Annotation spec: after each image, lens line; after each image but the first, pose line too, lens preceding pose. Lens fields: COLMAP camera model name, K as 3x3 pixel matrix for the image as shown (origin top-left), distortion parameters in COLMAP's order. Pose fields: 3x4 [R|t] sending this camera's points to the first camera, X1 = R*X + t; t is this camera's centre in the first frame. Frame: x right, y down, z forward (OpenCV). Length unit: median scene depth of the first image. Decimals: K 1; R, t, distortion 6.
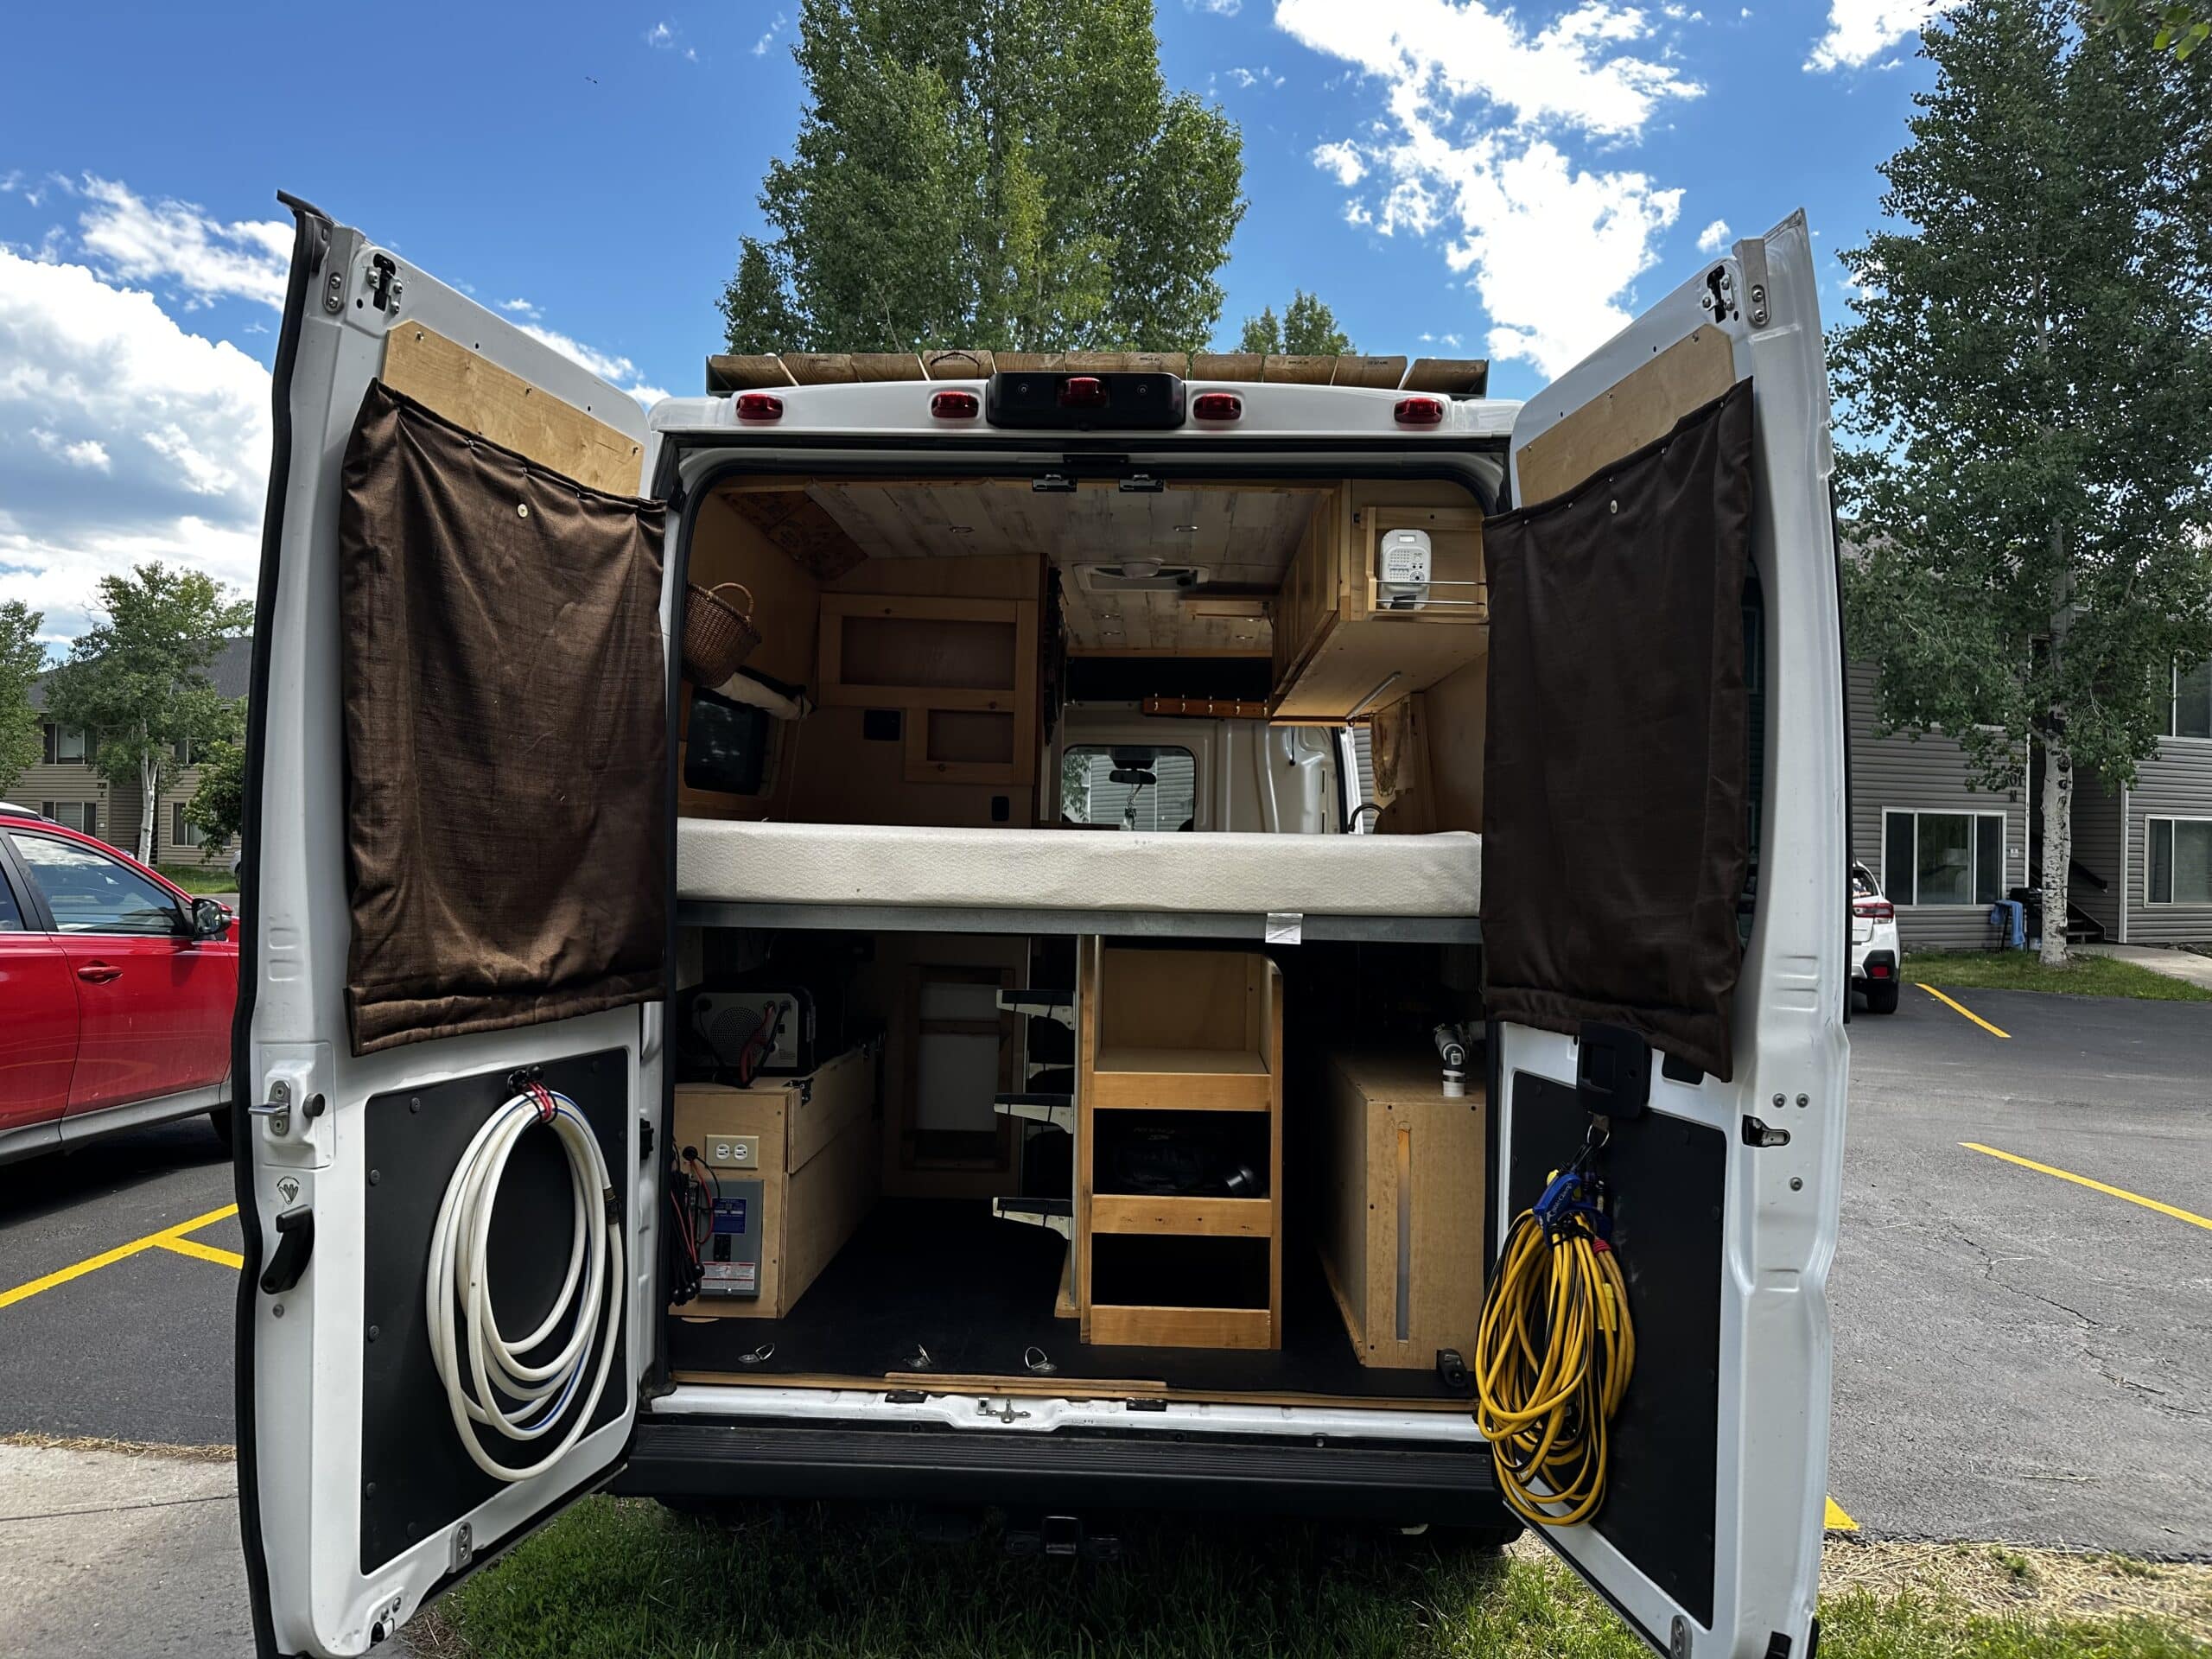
lens RADIAL K [[1659.1, 0, 1108.2], [0, 1659.1, 832.6], [0, 0, 1]] dist [0.005454, -0.000282]
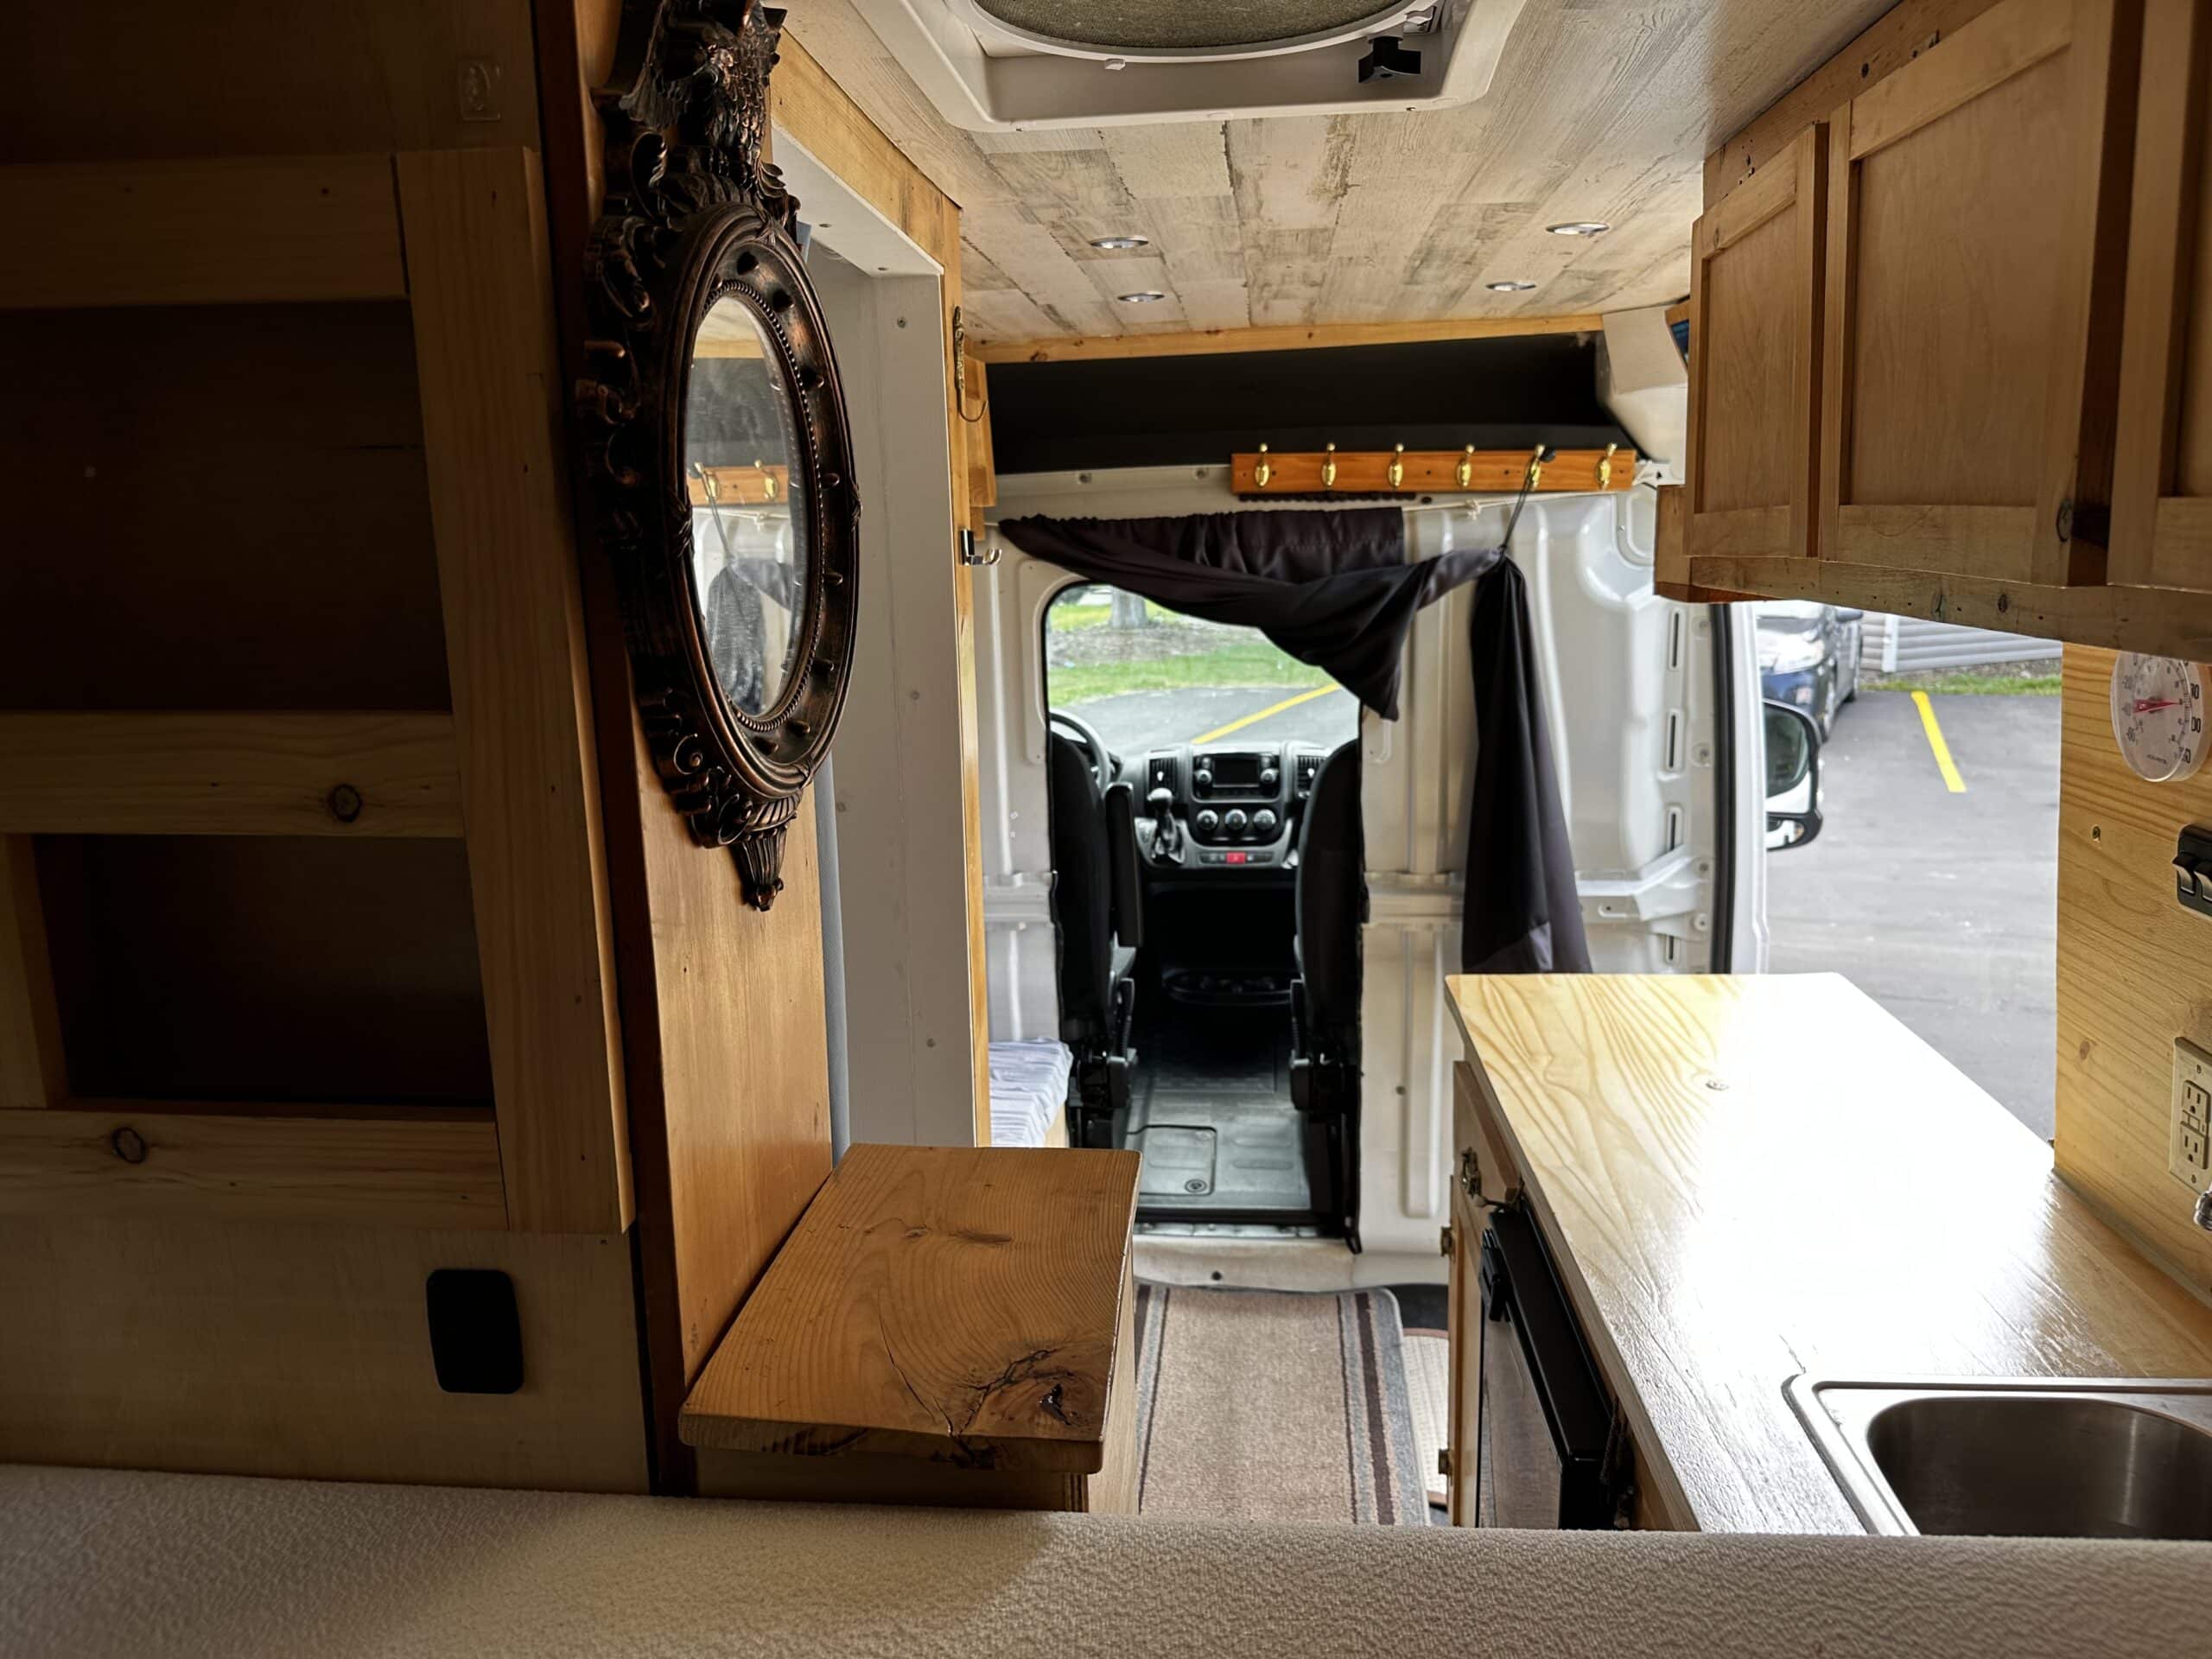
lens RADIAL K [[1659.1, 0, 1098.9], [0, 1659.1, 829.8], [0, 0, 1]] dist [0.005454, -0.000282]
pose [[0.996834, -0.032973, -0.072352, 0.016888], [0.046731, 0.979166, 0.197613, -0.082742], [0.064328, -0.200368, 0.977607, 0.658375]]
